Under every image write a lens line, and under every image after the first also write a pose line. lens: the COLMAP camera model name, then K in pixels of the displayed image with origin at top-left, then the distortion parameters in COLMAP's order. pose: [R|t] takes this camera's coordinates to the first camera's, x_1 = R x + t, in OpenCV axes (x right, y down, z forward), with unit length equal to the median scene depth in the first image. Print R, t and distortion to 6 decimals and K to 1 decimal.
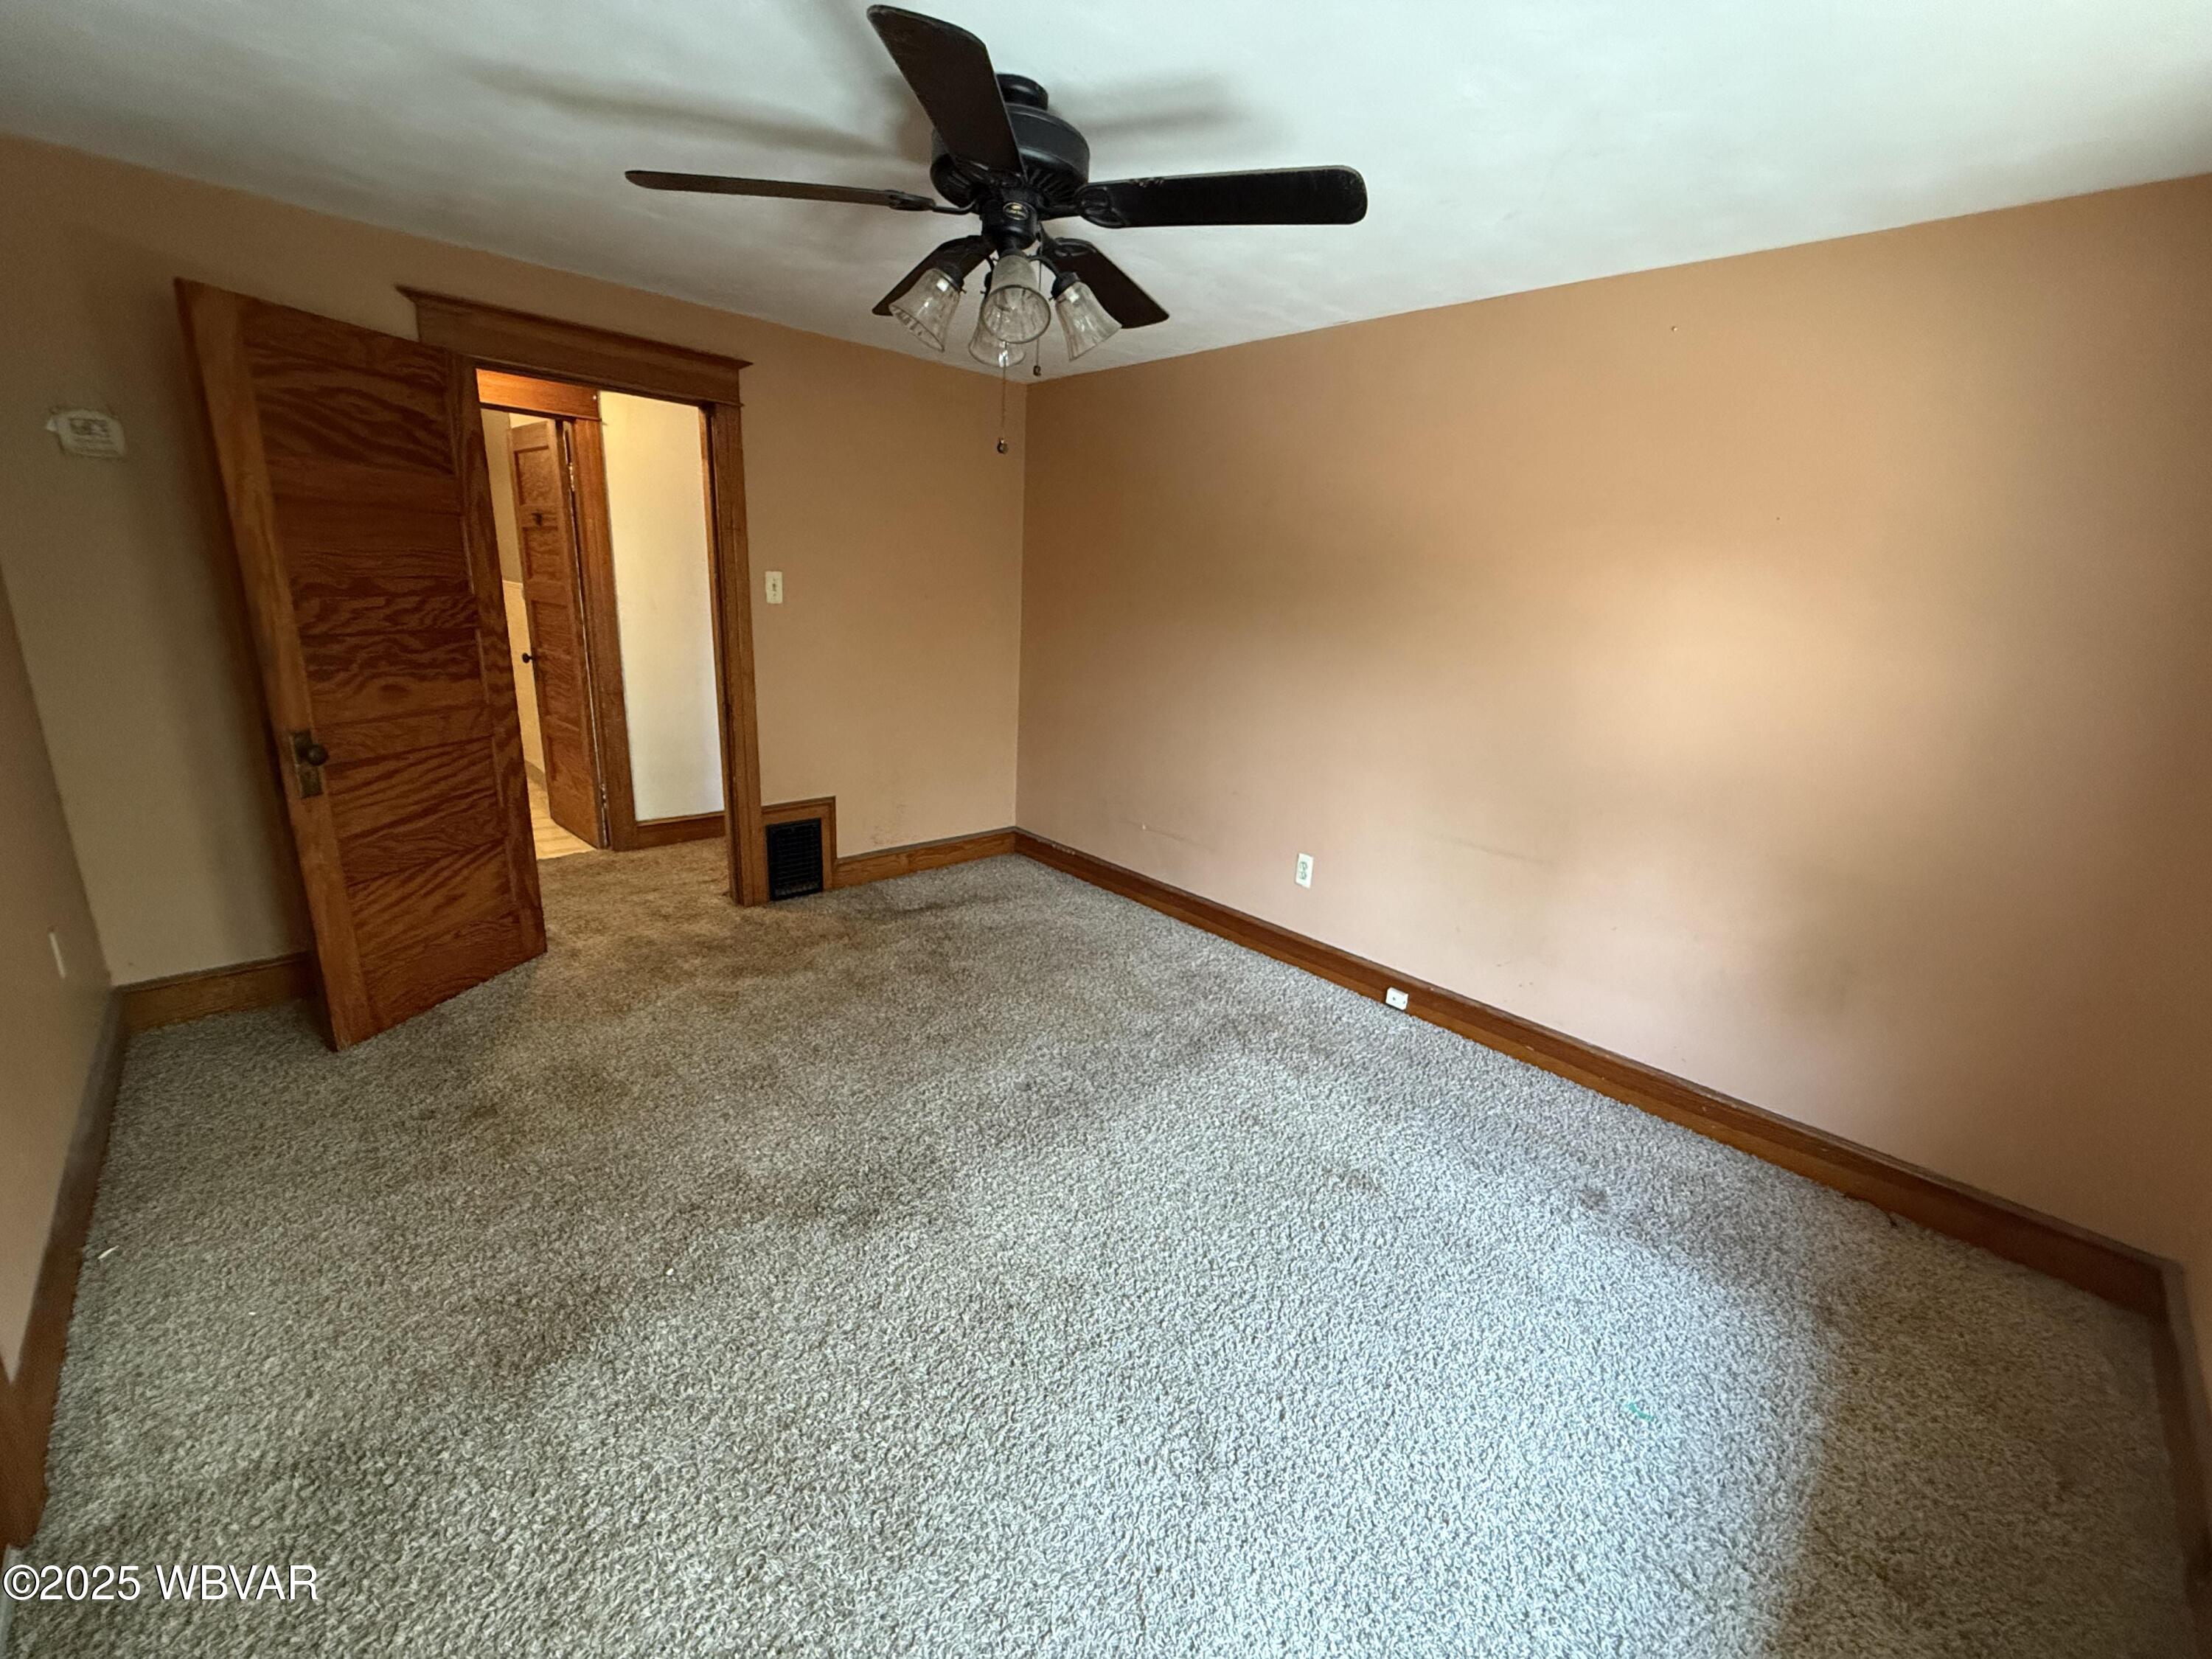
lens RADIAL K [[880.7, 0, 1102.3], [0, 880.7, 822.0], [0, 0, 1]] dist [-0.002993, 0.000357]
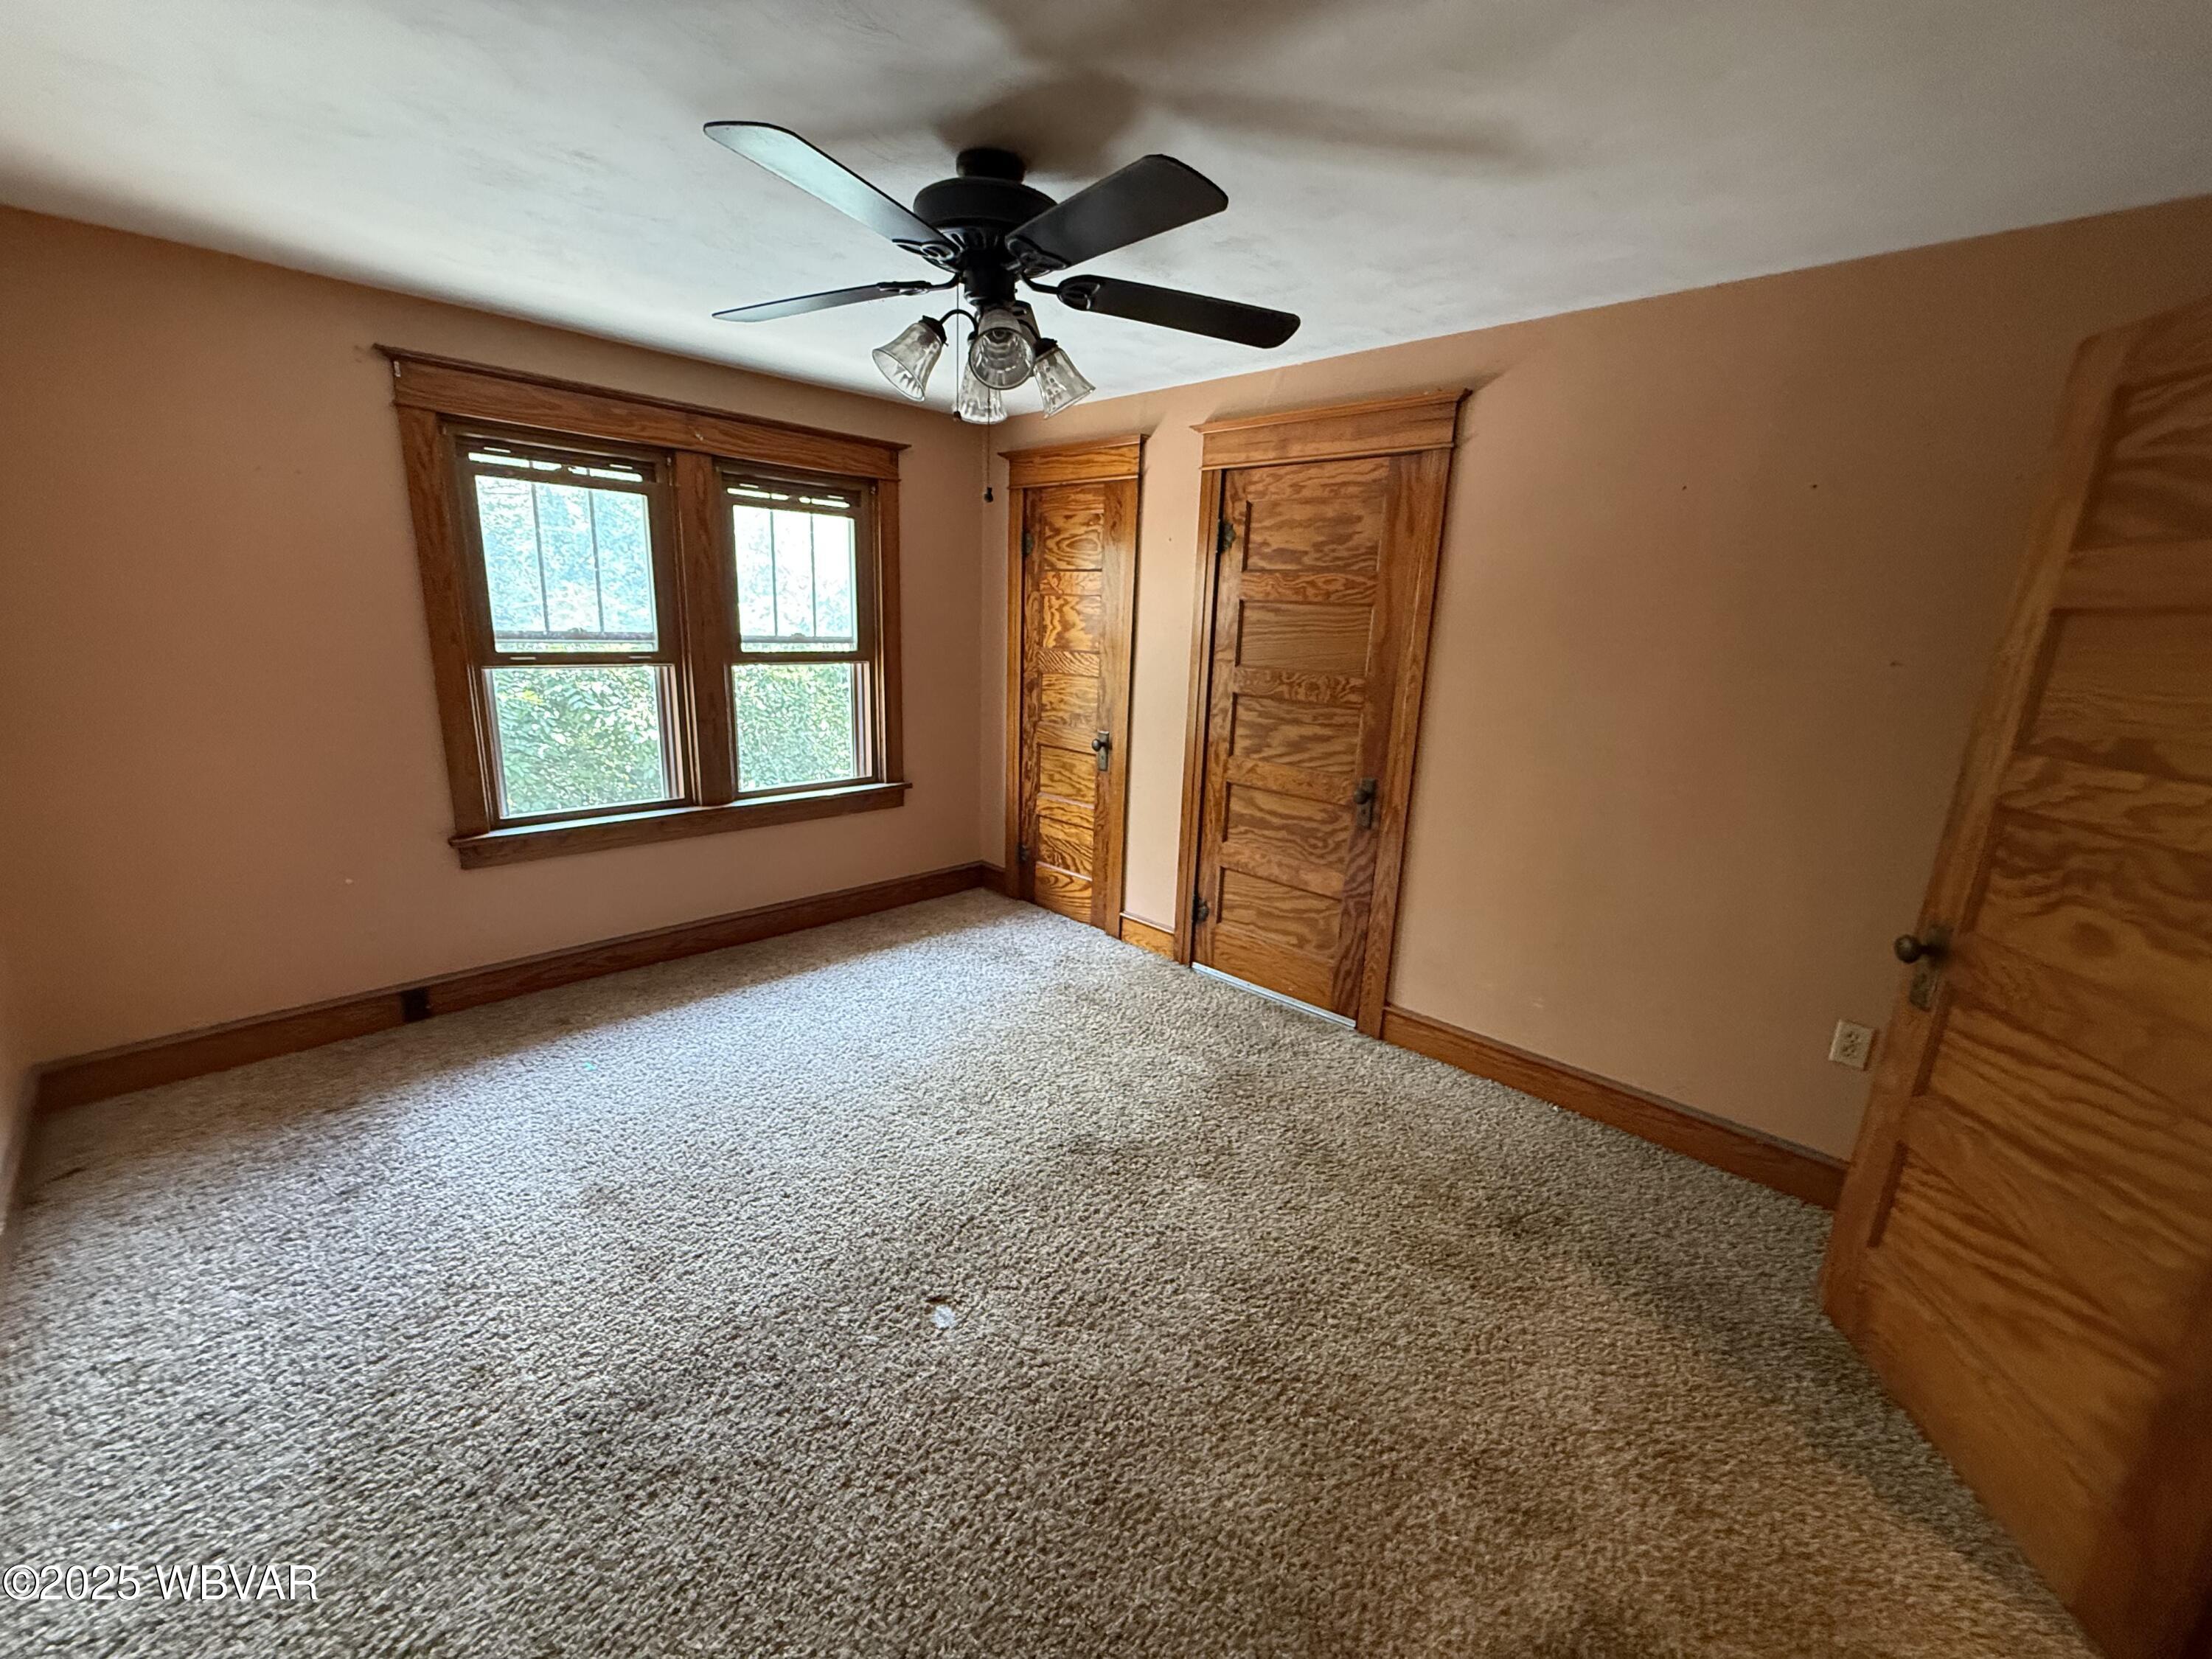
lens RADIAL K [[880.7, 0, 1099.7], [0, 880.7, 827.8], [0, 0, 1]] dist [-0.002993, 0.000357]
pose [[-0.994683, -0.082745, -0.061307, -0.136555], [-0.102154, 0.868154, 0.485667, -0.394701], [0.013038, 0.489348, -0.871991, 1.374743]]
